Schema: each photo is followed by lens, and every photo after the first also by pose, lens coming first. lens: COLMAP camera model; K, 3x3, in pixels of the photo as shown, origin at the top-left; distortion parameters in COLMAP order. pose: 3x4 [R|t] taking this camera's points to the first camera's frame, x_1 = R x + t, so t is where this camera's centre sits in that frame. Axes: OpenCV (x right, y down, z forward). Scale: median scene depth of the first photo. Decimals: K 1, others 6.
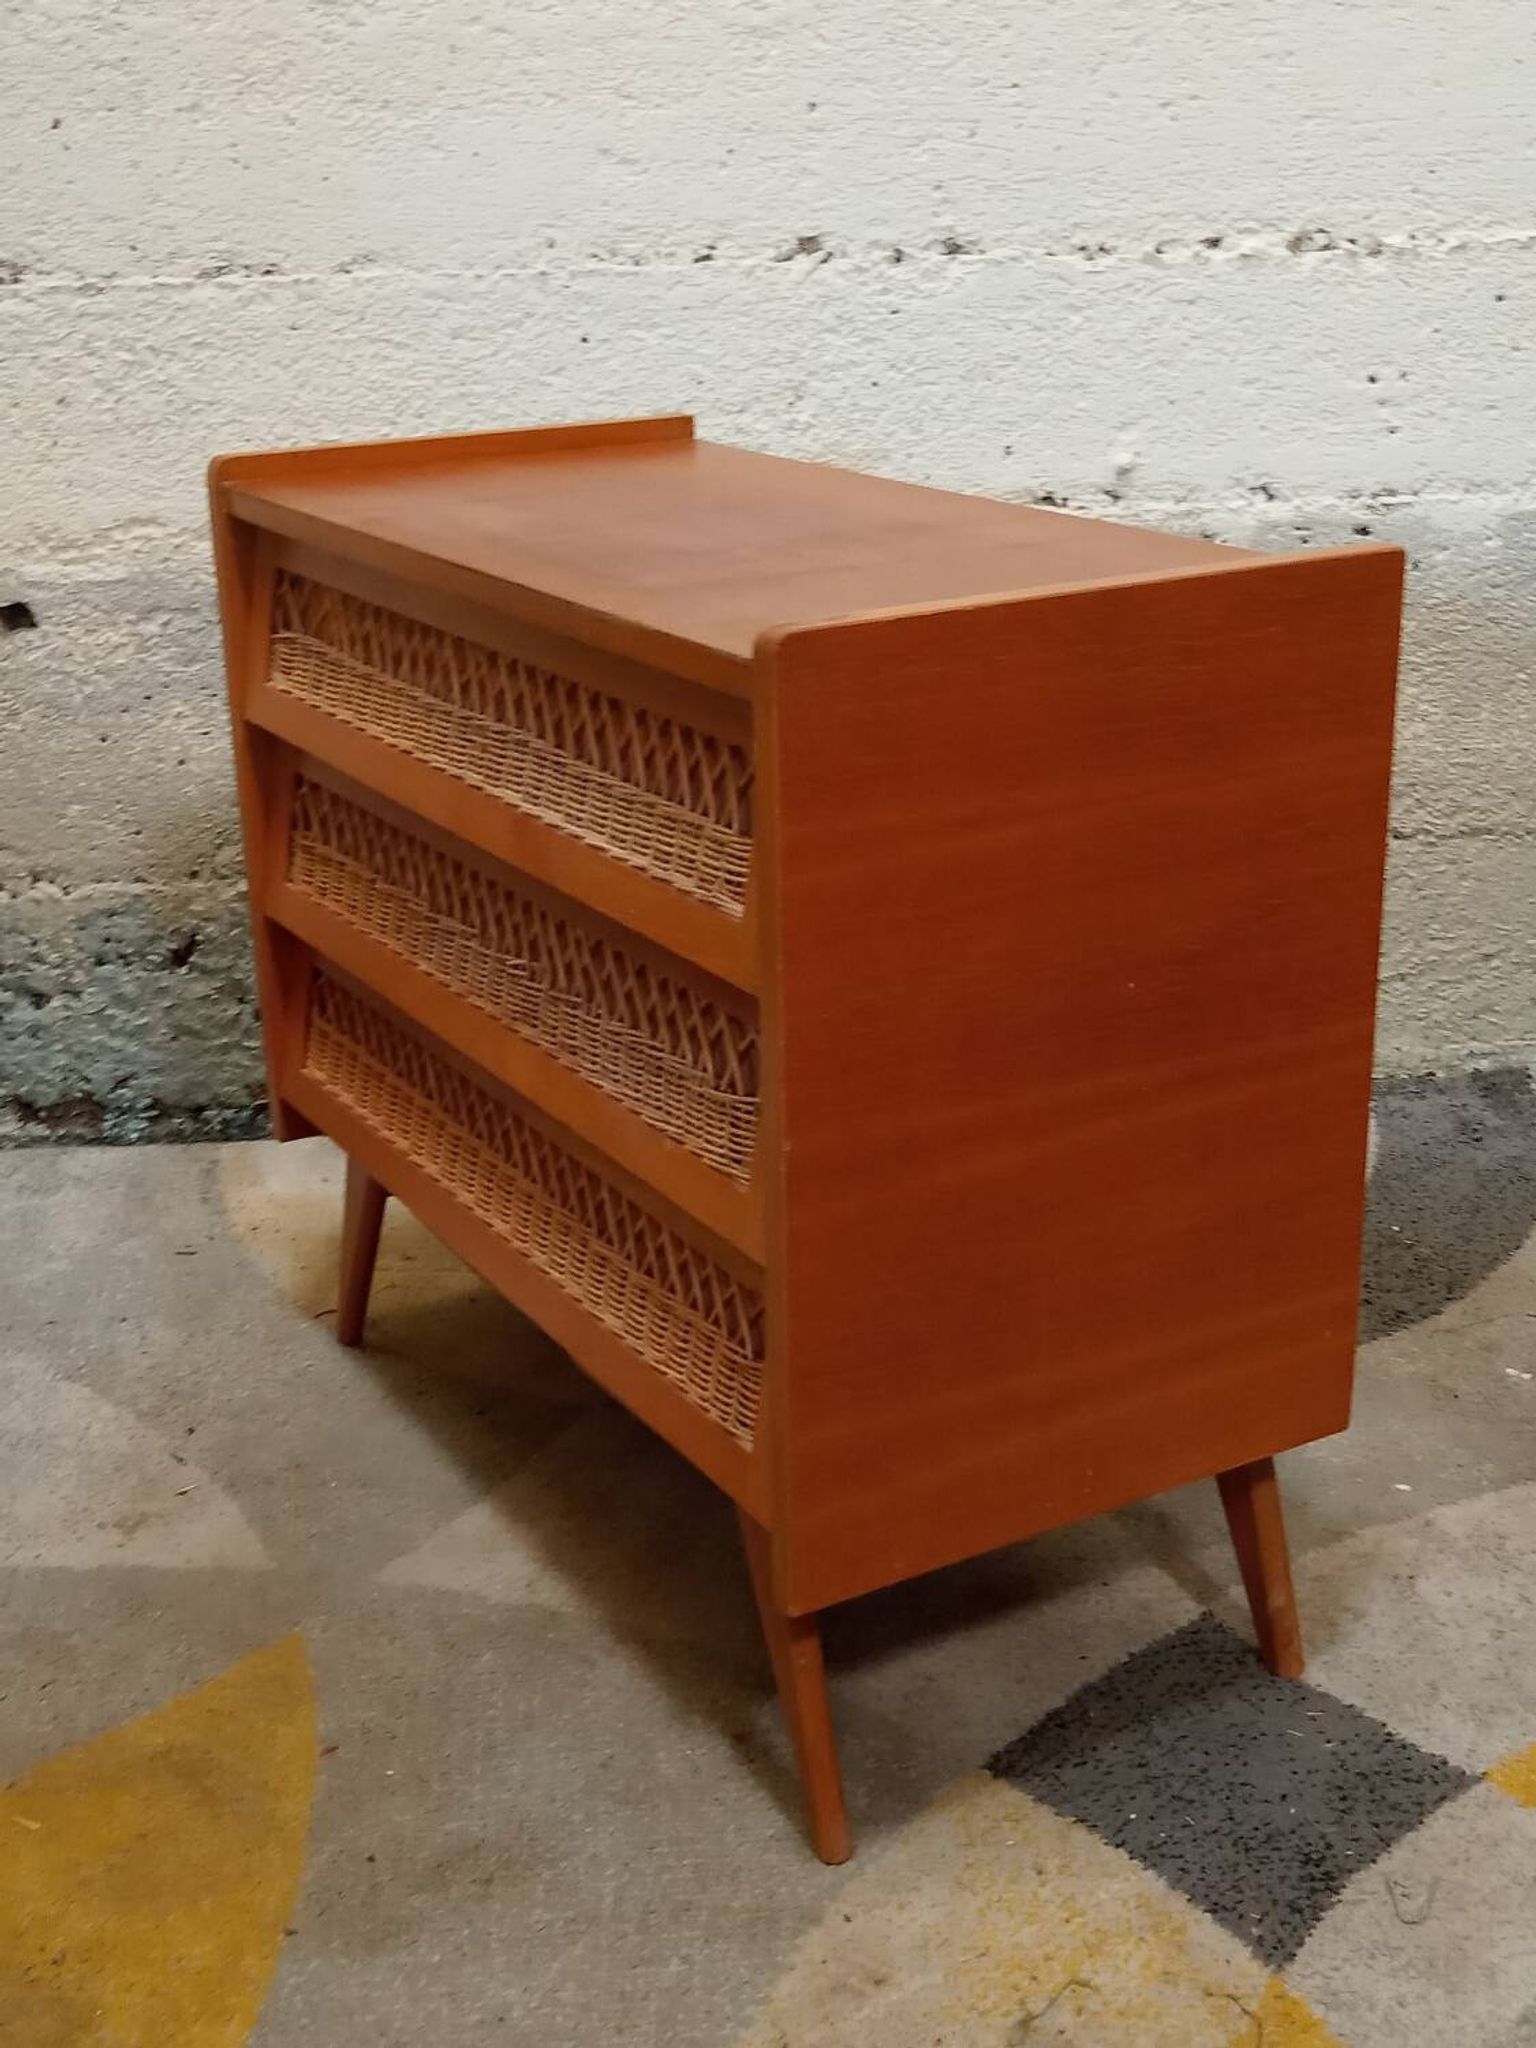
lens RADIAL K [[2598.6, 0, 701.6], [0, 2598.6, 1075.8], [0, 0, 1]] dist [0.030463, 0.000000]
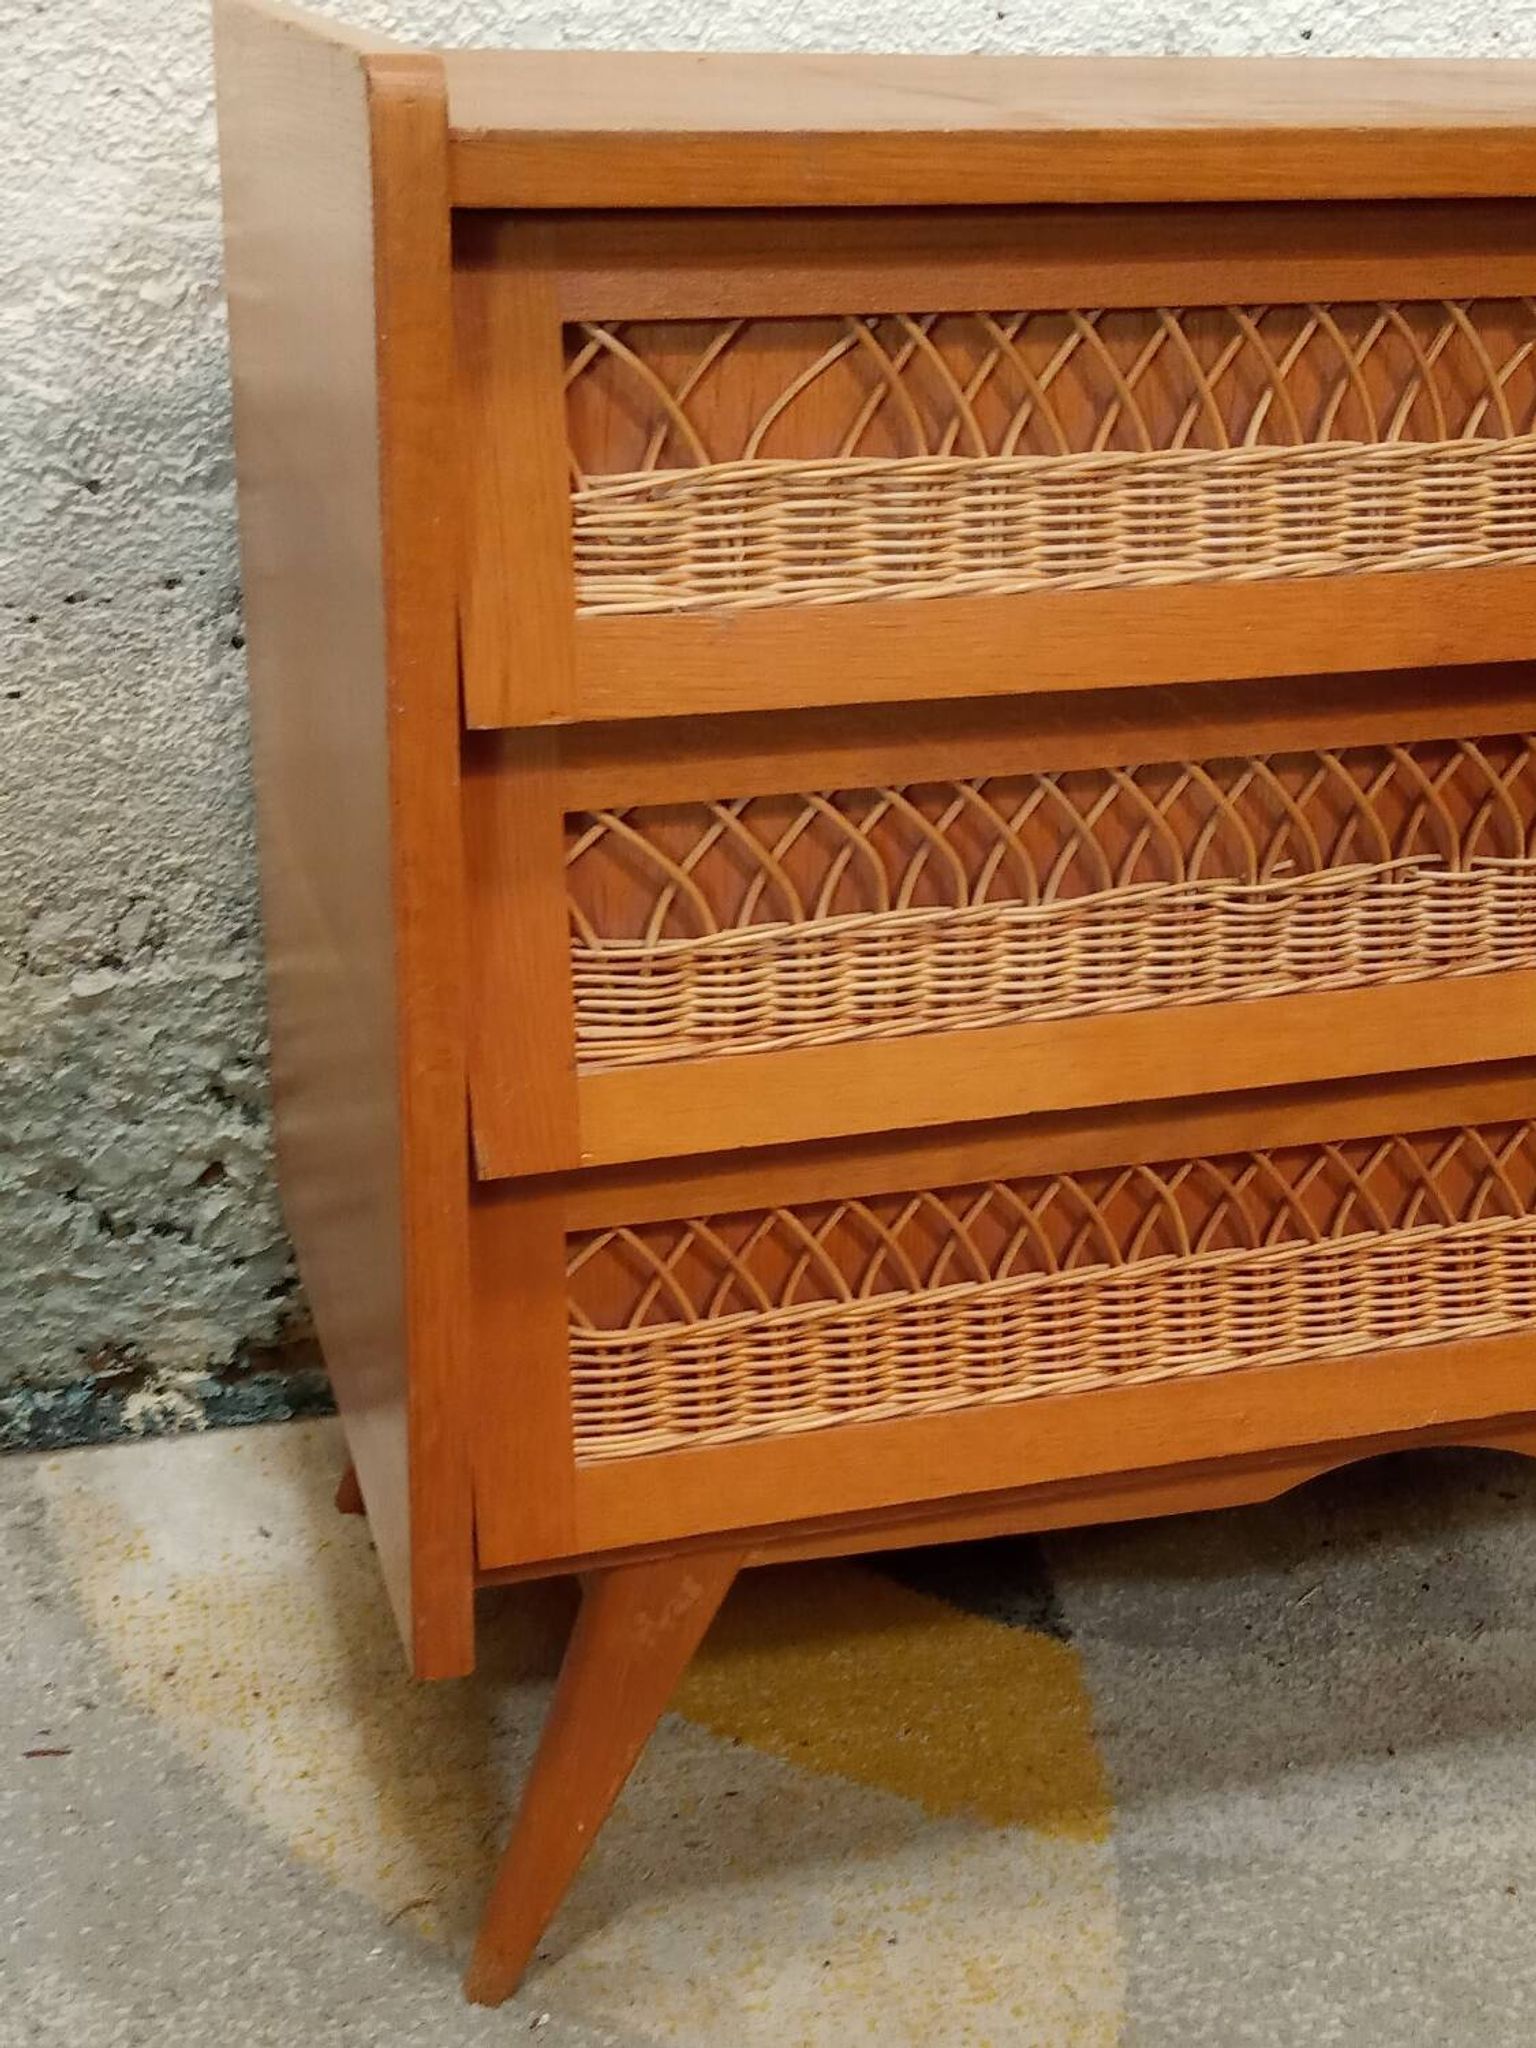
lens RADIAL K [[2598.6, 0, 729.8], [0, 2598.6, 1060.2], [0, 0, 1]] dist [0.030463, 0.000000]
pose [[0.973059, -0.042863, 0.226536, -0.181500], [0.033146, 0.998367, 0.046527, -0.084036], [-0.228161, -0.037764, 0.972891, 0.498111]]
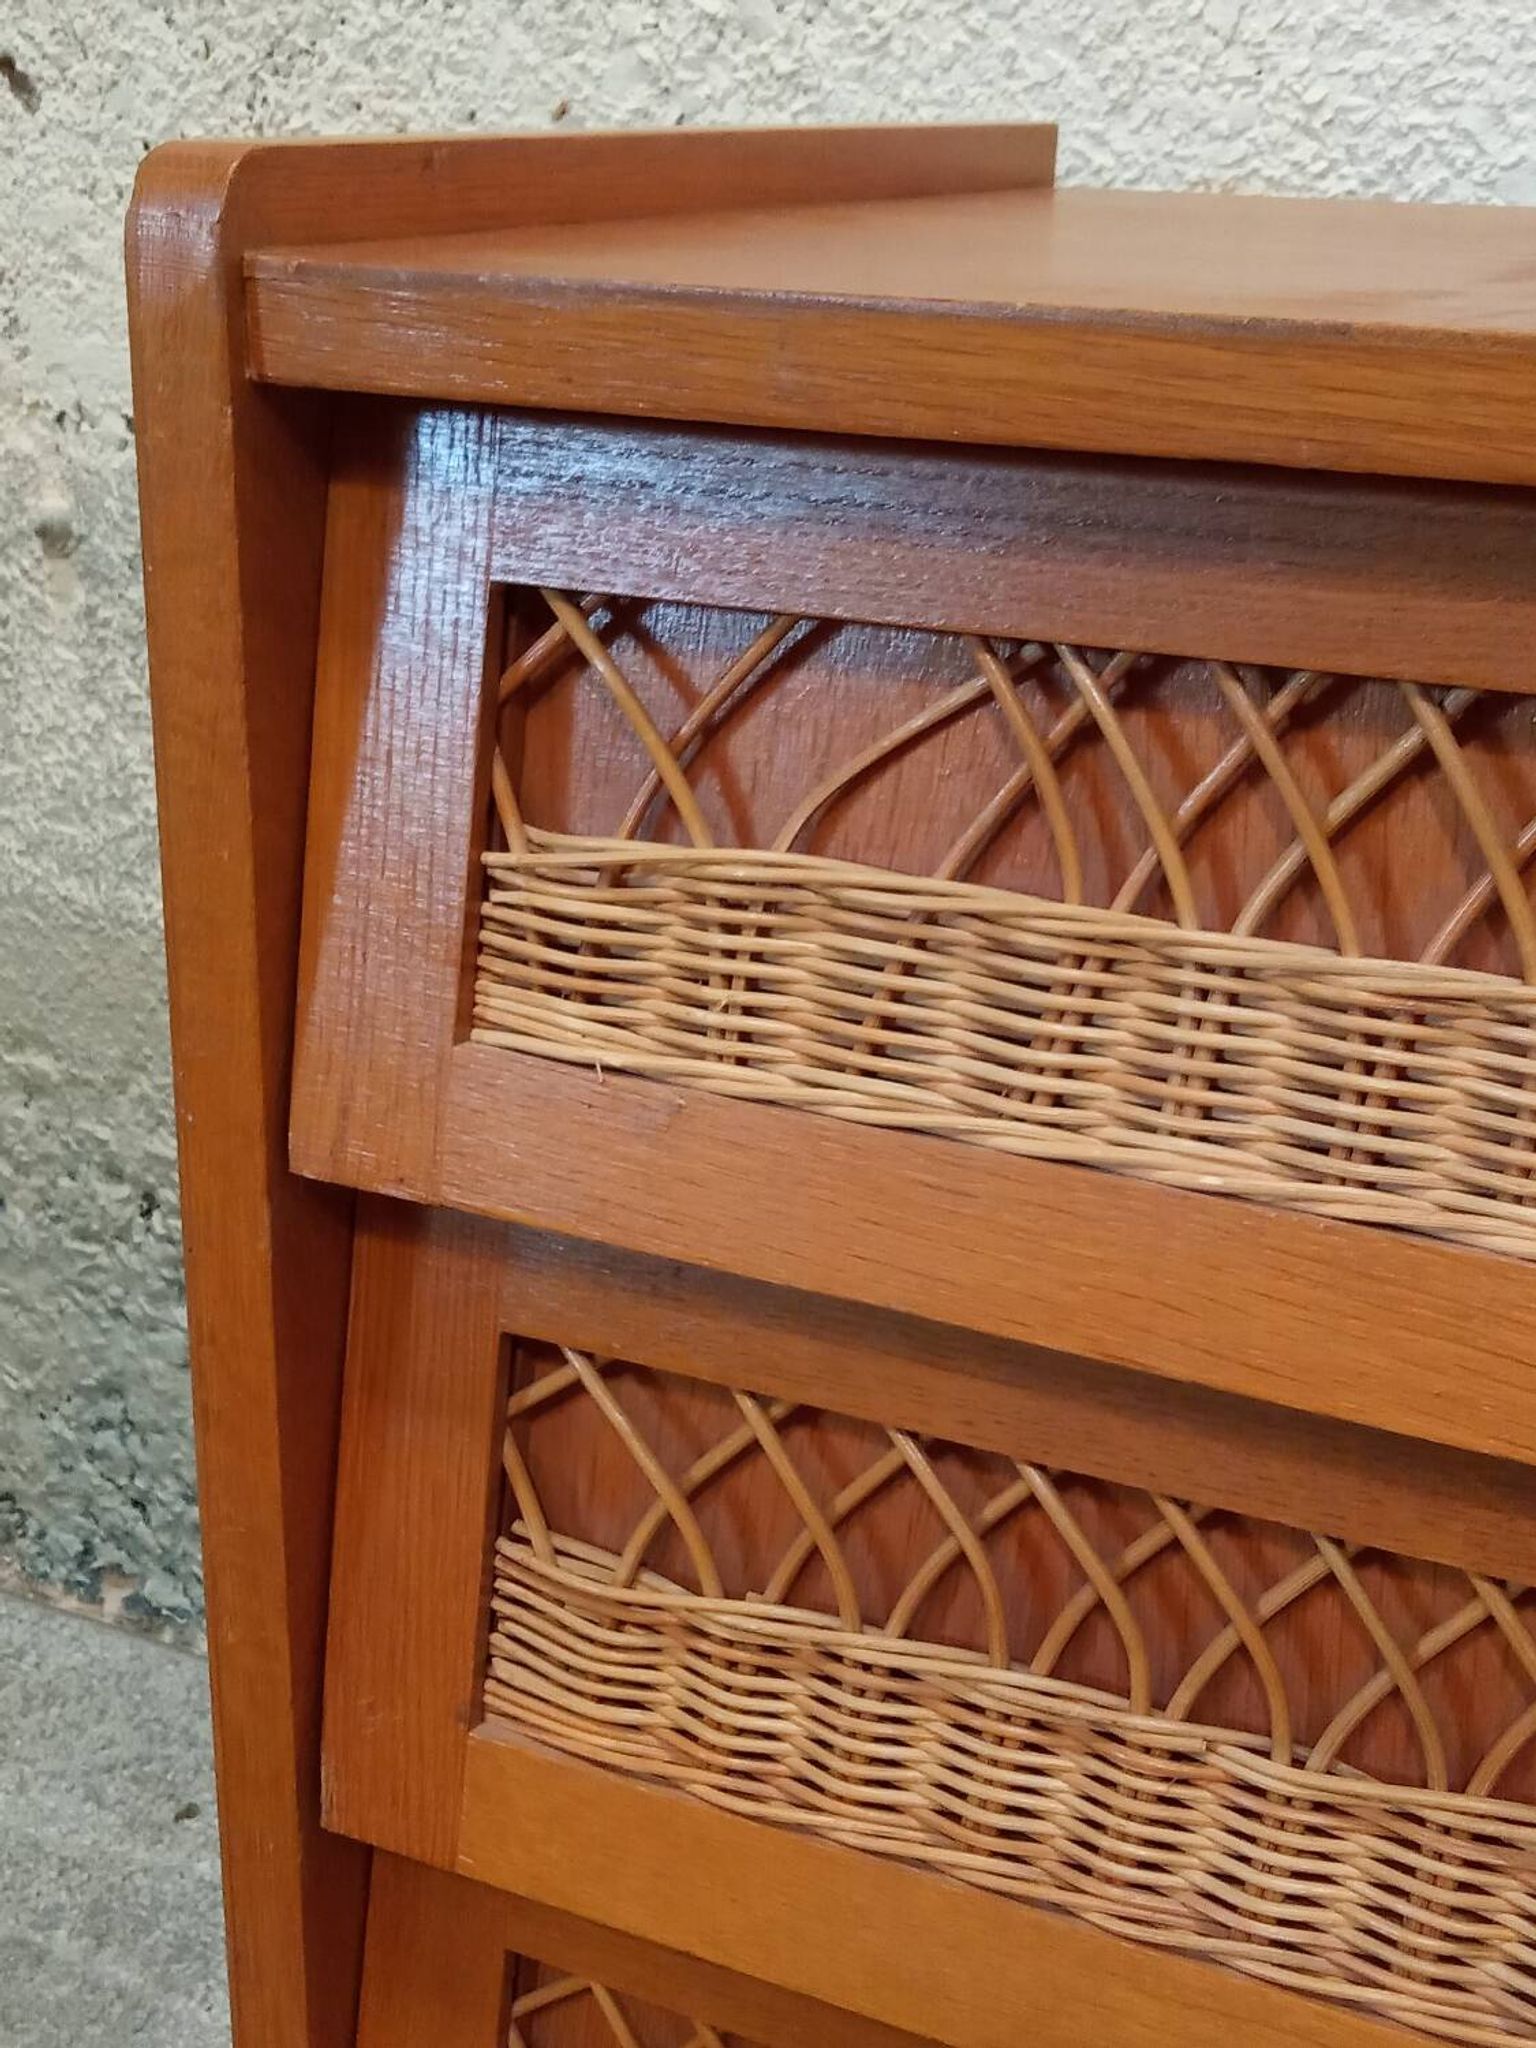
lens RADIAL K [[2598.6, 0, 791.8], [0, 2598.6, 1056.1], [0, 0, 1]] dist [0.030463, 0.000000]
pose [[0.856597, 0.223322, -0.465155, 0.004748], [-0.228216, 0.972493, 0.046629, -0.143312], [0.462774, 0.066214, 0.884000, 0.666765]]
